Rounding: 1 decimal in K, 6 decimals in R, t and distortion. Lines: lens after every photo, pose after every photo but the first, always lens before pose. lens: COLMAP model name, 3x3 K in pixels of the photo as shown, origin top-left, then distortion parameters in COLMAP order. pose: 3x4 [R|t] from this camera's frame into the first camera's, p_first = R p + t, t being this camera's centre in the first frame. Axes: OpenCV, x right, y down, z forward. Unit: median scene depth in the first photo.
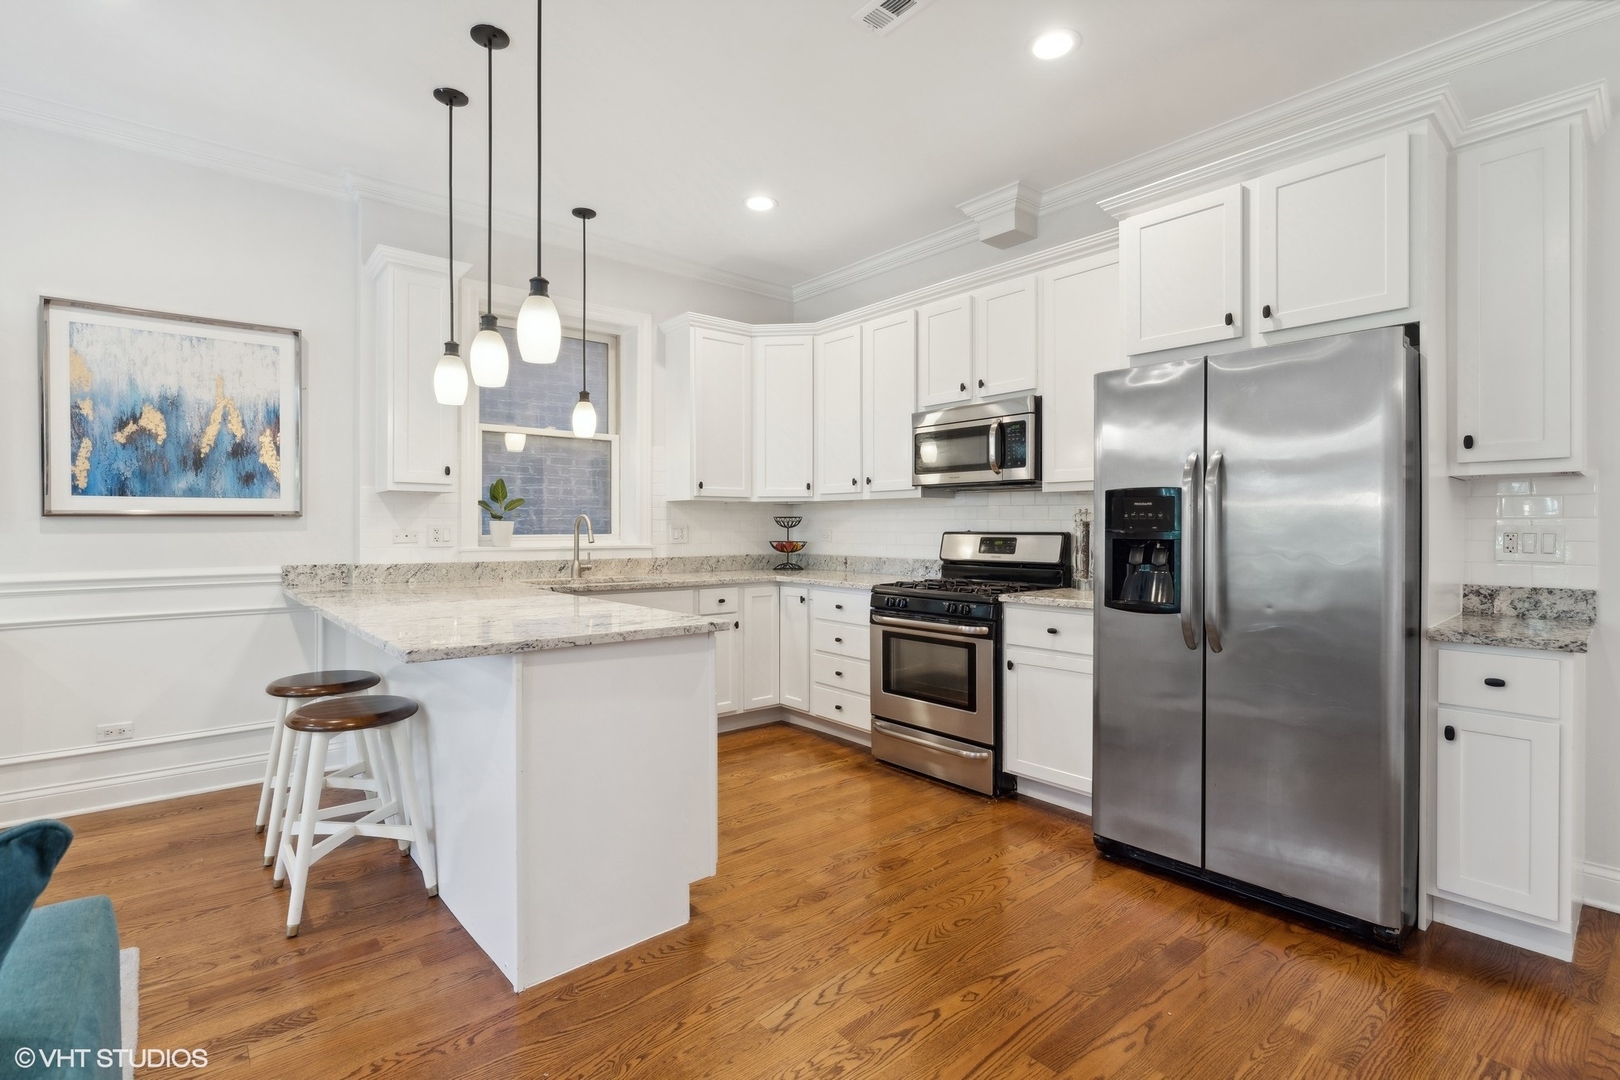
lens RADIAL K [[762.9, 0, 802.4], [0, 762.9, 528.0], [0, 0, 1]] dist [-0.005077, 0.001430]
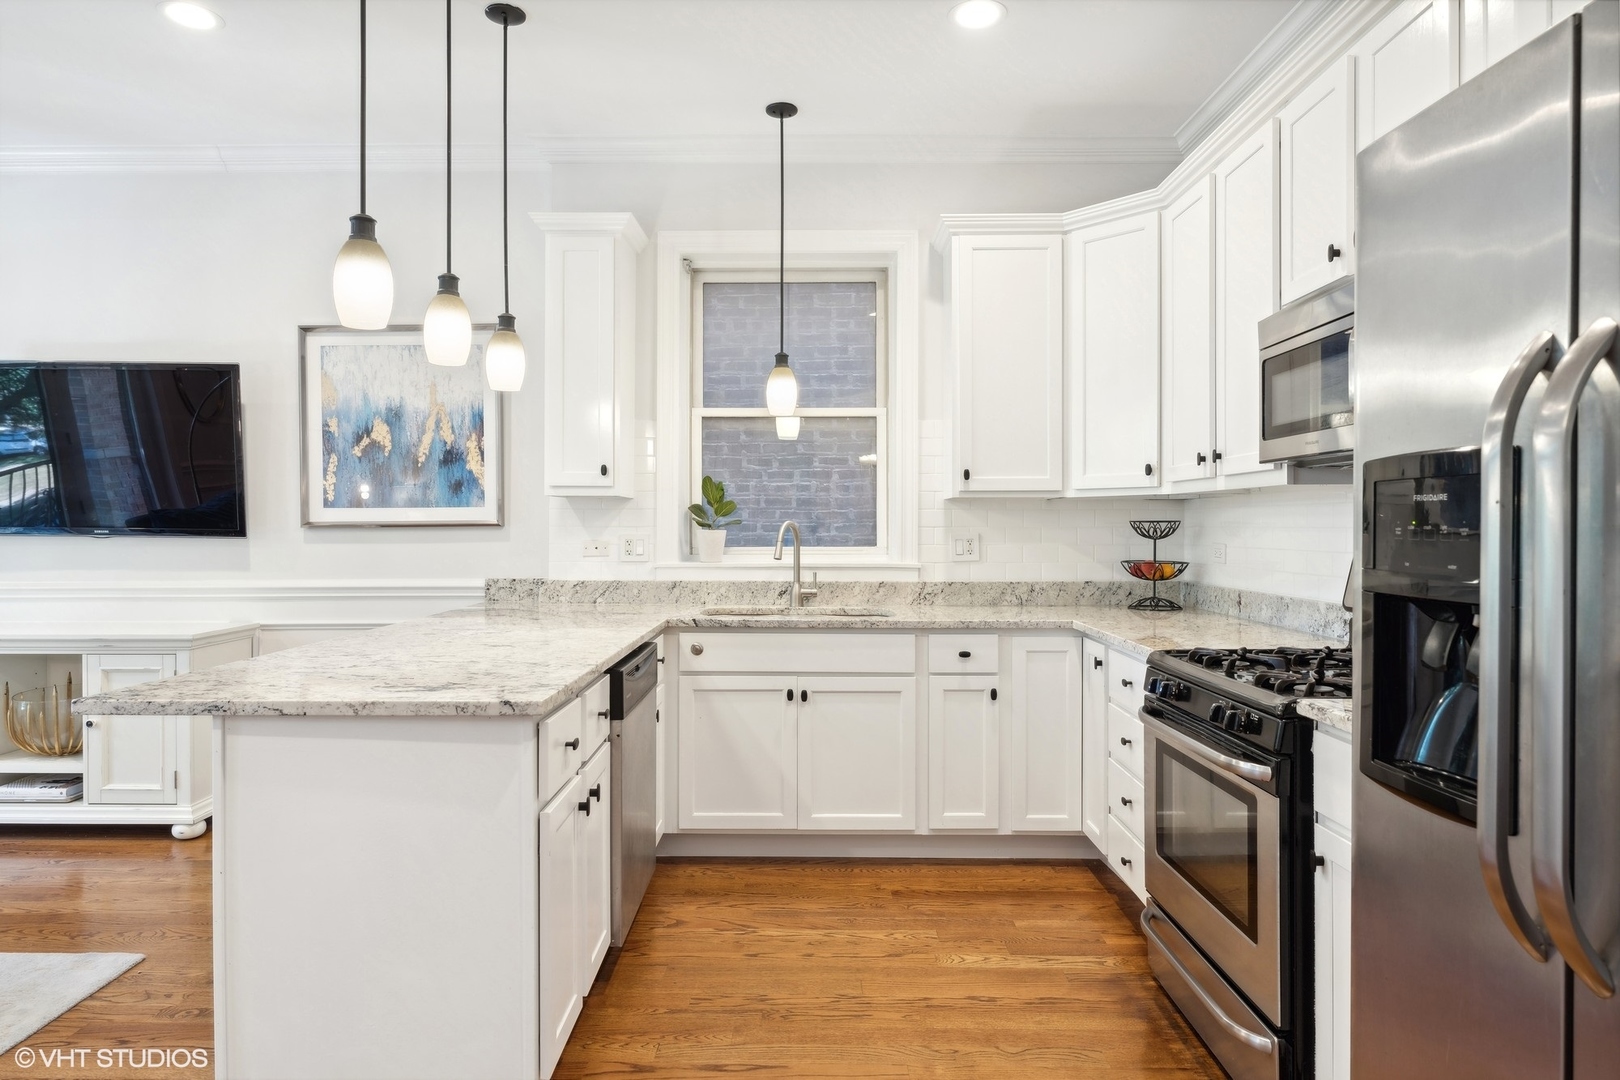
lens RADIAL K [[963.8, 0, 807.1], [0, 963.8, 528.5], [0, 0, 1]] dist [-0.005541, -0.000454]
pose [[0.761467, 0.000508, -0.648203, 0.366671], [-0.000069, 1.000000, 0.000702, -0.012550], [0.648203, -0.000489, 0.761467, 0.342351]]
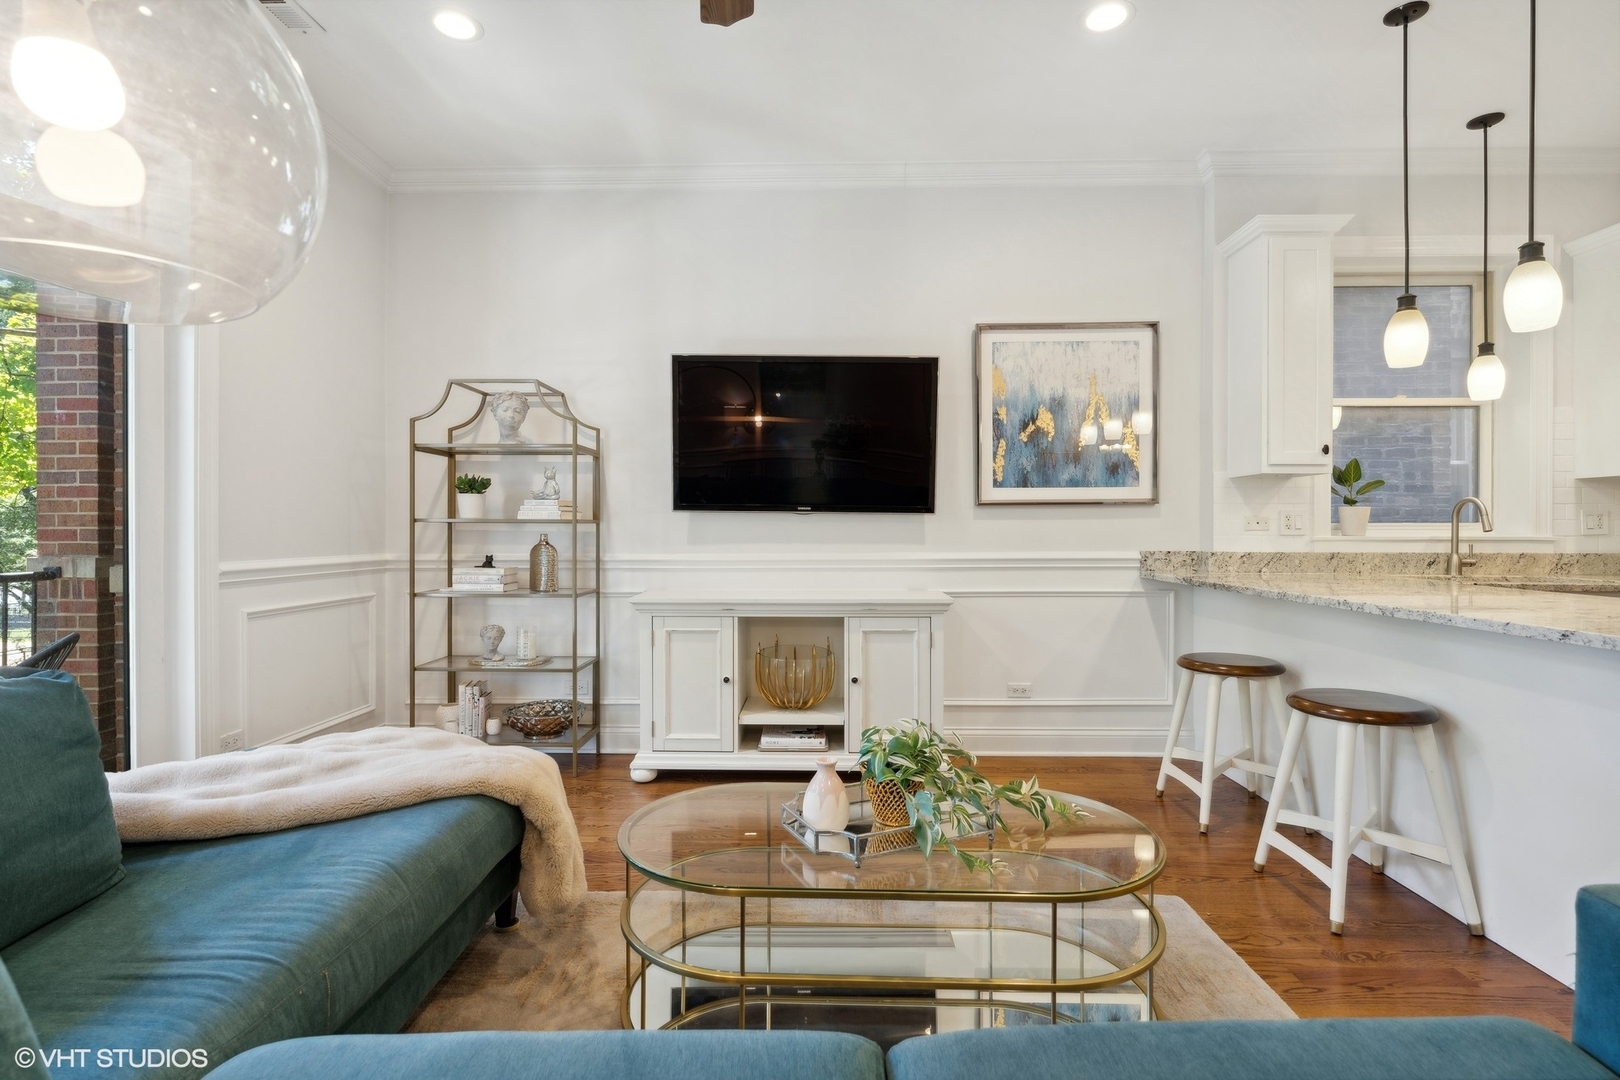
lens RADIAL K [[762.9, 0, 787.3], [0, 762.9, 541.2], [0, 0, 1]] dist [-0.005077, 0.001430]
pose [[0.753871, 0.010007, -0.656946, -0.348542], [0.000139, 0.999882, 0.015391, 0.018842], [0.657023, -0.011694, 0.753780, -0.099552]]
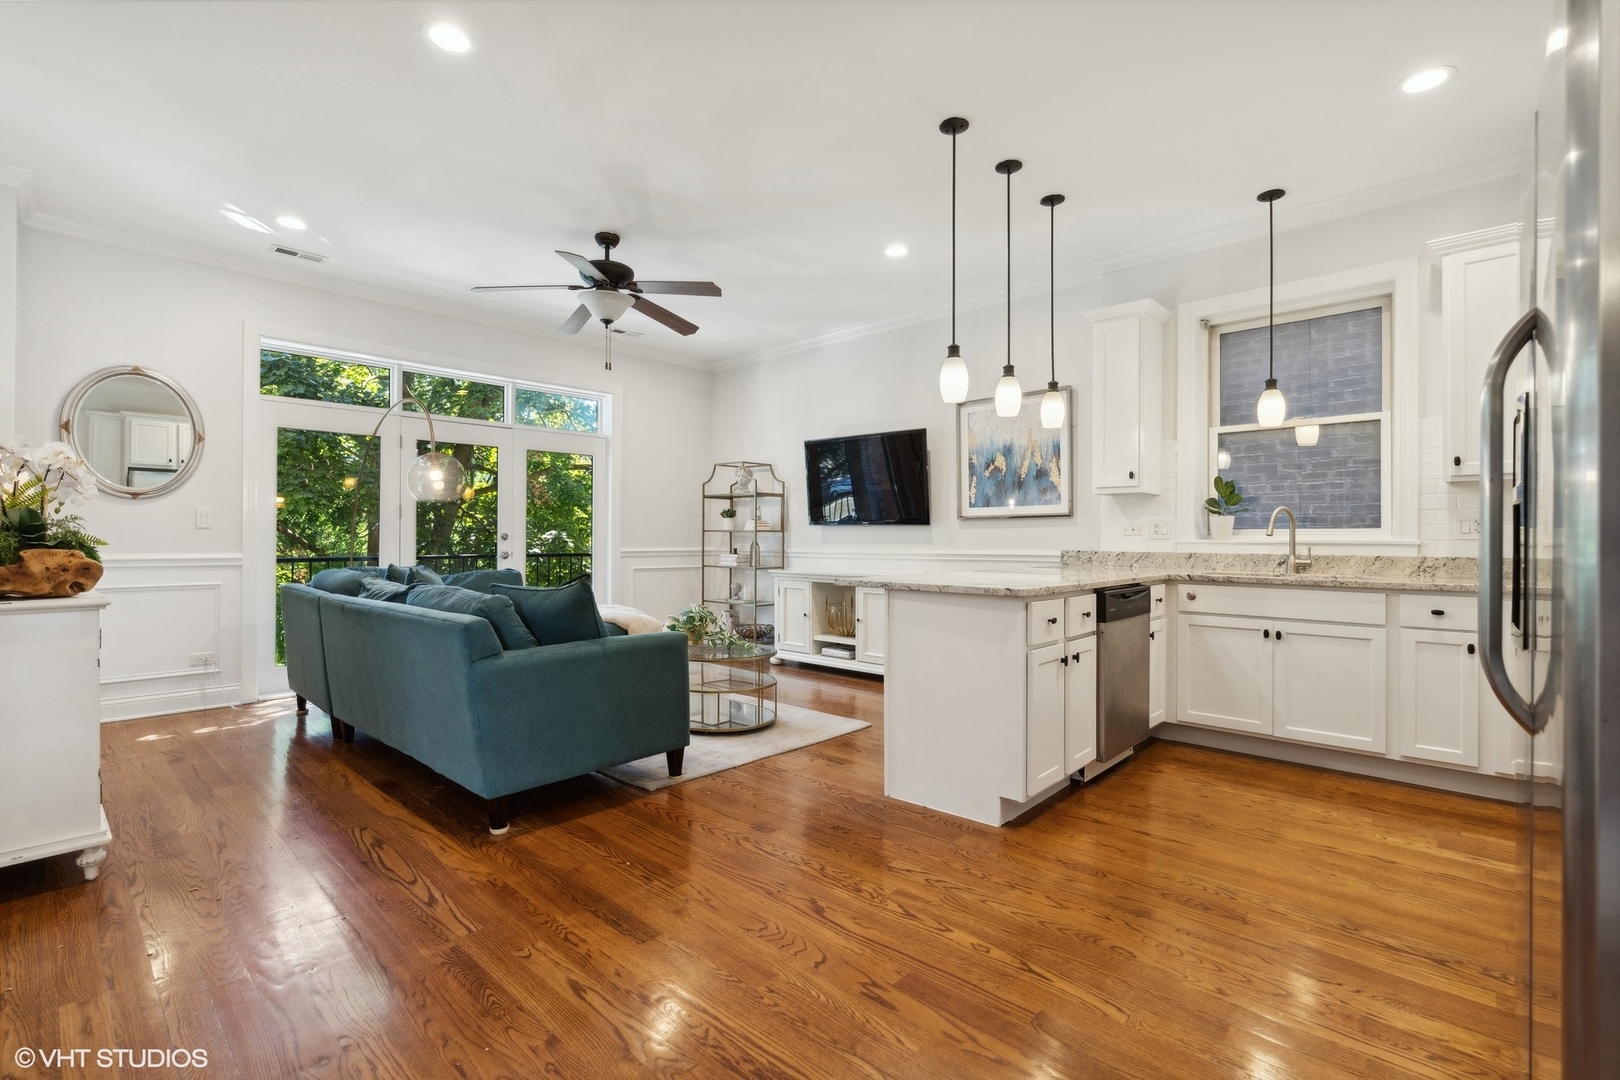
lens RADIAL K [[733.9, 0, 806.4], [0, 733.9, 536.8], [0, 0, 1]] dist [-0.002692, 0.001649]
pose [[0.120210, -0.003815, -0.992741, 0.623303], [-0.003990, 0.999983, -0.004326, 0.029936], [0.992741, 0.004481, 0.120192, 0.334289]]
